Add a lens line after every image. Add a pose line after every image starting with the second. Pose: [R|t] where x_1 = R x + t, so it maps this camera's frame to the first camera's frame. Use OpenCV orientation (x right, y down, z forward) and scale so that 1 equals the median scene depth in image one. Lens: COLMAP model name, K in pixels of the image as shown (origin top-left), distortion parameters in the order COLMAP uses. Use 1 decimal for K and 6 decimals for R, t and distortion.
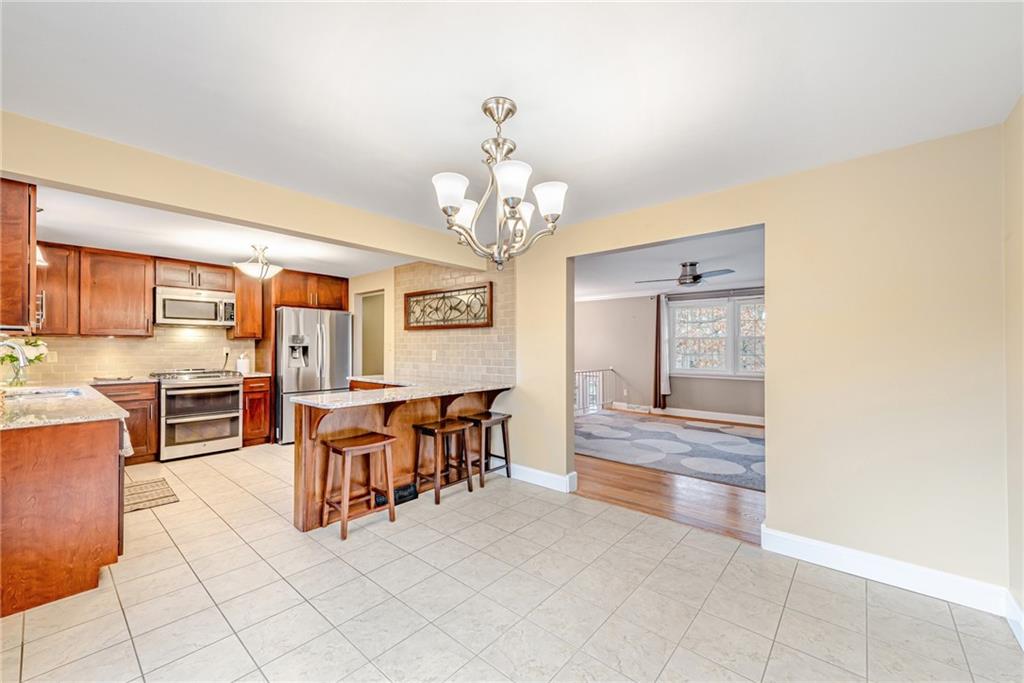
lens RADIAL K [[404.0, 0, 513.6], [0, 404.0, 345.0], [0, 0, 1]] dist [0.010532, -0.001894]
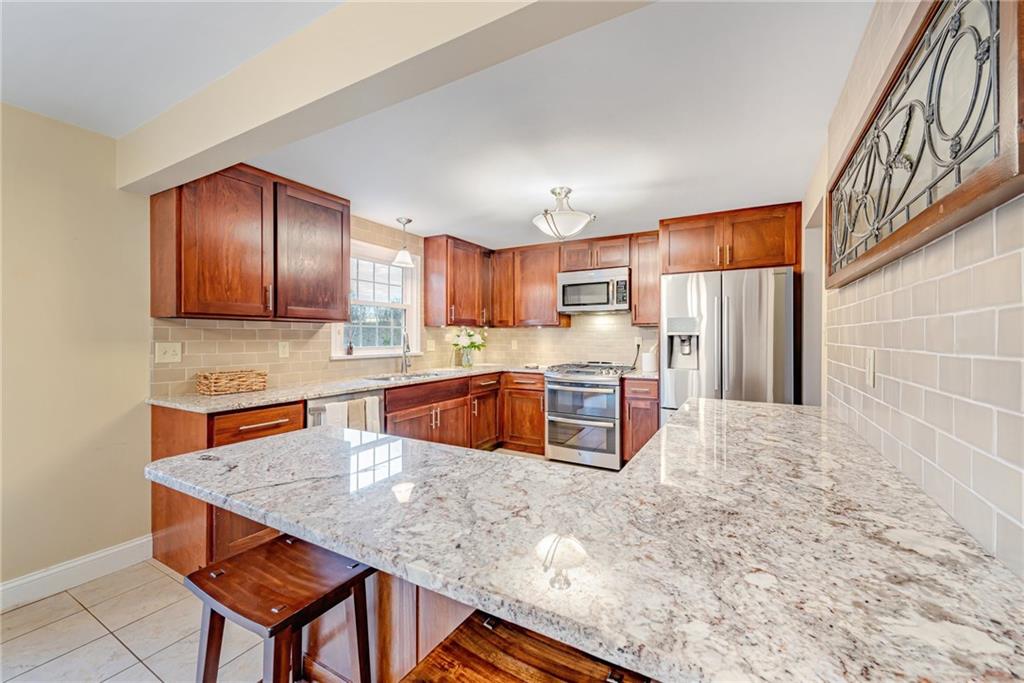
lens RADIAL K [[404.0, 0, 511.9], [0, 404.0, 337.5], [0, 0, 1]] dist [0.010532, -0.001894]
pose [[0.192734, 0.001533, -0.981250, 0.032838], [0.002636, 0.999994, 0.002080, 0.004961], [0.981247, -0.002988, 0.192729, 0.754280]]
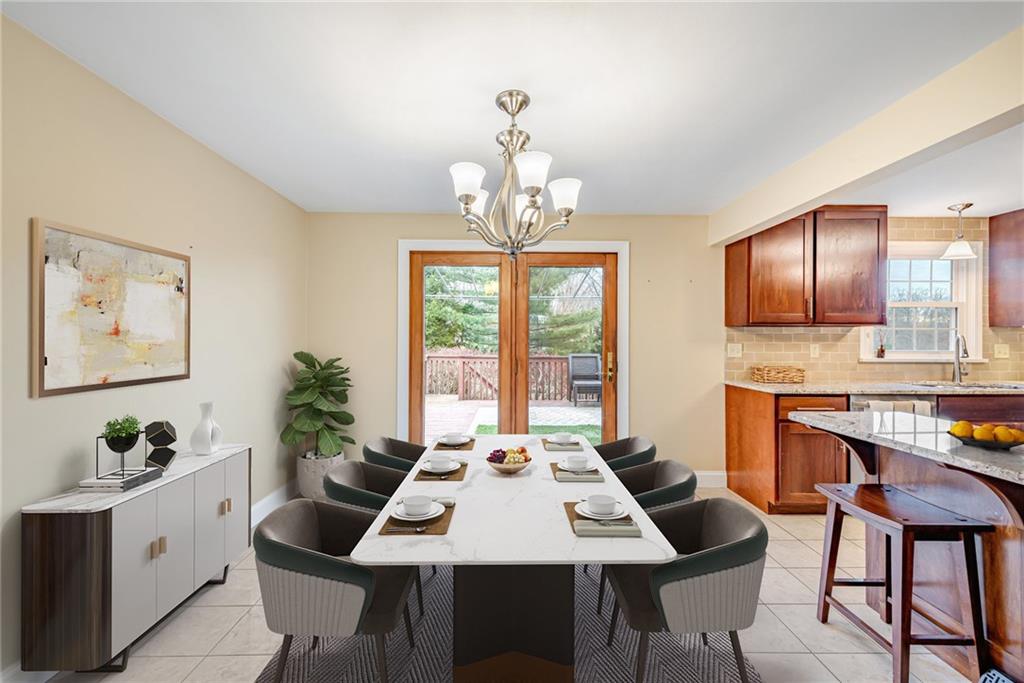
lens RADIAL K [[404.0, 0, 513.0], [0, 404.0, 337.8], [0, 0, 1]] dist [0.010532, -0.001894]
pose [[-0.746346, -0.003730, -0.665547, 0.256314], [0.000120, 0.999984, -0.005740, 0.005071], [0.665558, -0.004364, -0.746334, 0.709438]]
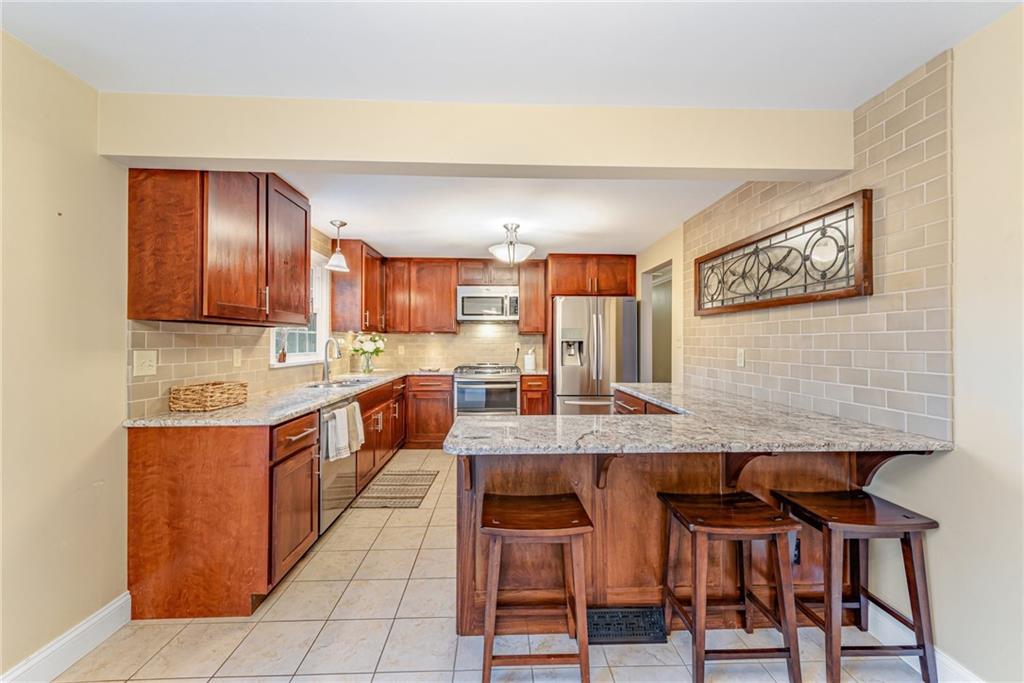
lens RADIAL K [[404.0, 0, 511.7], [0, 404.0, 339.5], [0, 0, 1]] dist [0.010532, -0.001894]
pose [[0.680957, -0.004502, -0.732310, 0.002989], [0.002661, 0.999990, -0.003674, 0.002440], [0.732319, 0.000553, 0.680962, 0.400138]]
